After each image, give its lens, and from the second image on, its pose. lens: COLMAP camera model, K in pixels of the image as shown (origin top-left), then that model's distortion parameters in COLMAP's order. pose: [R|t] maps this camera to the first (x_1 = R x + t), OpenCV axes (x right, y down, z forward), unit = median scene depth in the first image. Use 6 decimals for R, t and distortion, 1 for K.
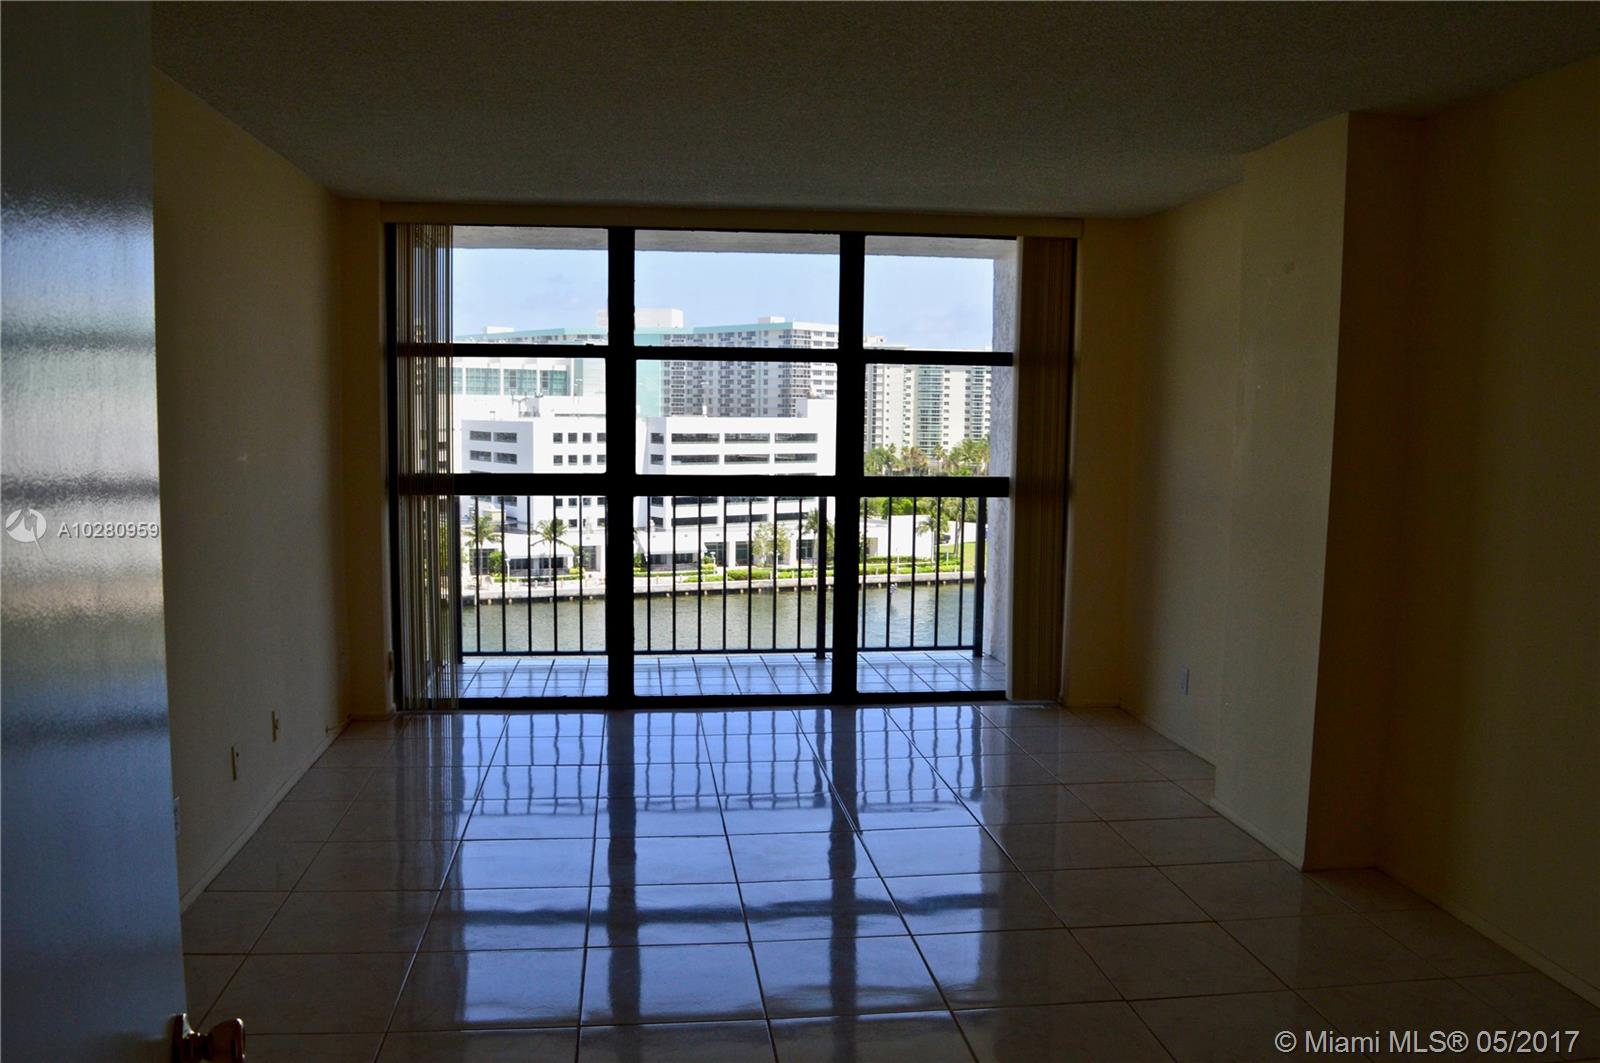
lens RADIAL K [[1287.1, 0, 783.4], [0, 1287.1, 537.6], [0, 0, 1]] dist [-0.085915, 0.017481]
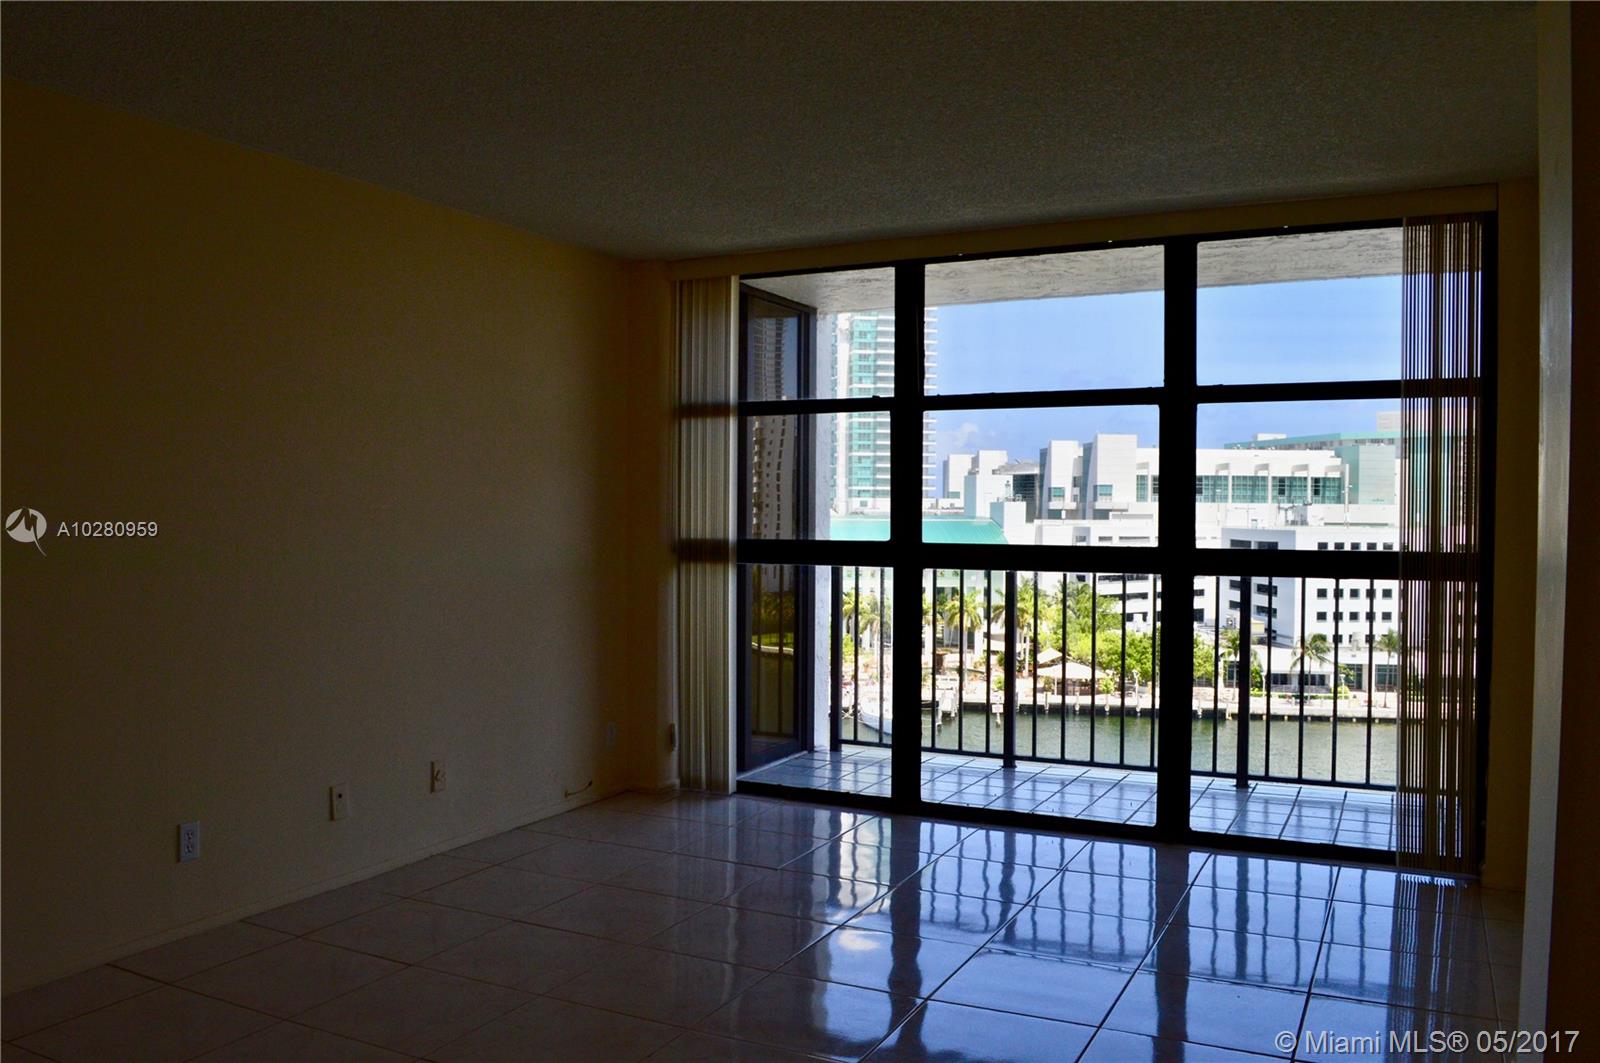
lens RADIAL K [[1287.1, 0, 783.4], [0, 1287.1, 537.6], [0, 0, 1]] dist [-0.085915, 0.017481]
pose [[0.832718, 0.005330, -0.553671, 0.133018], [-0.052495, 0.996209, -0.069362, 0.005658], [0.551203, 0.086824, 0.829842, 0.105462]]
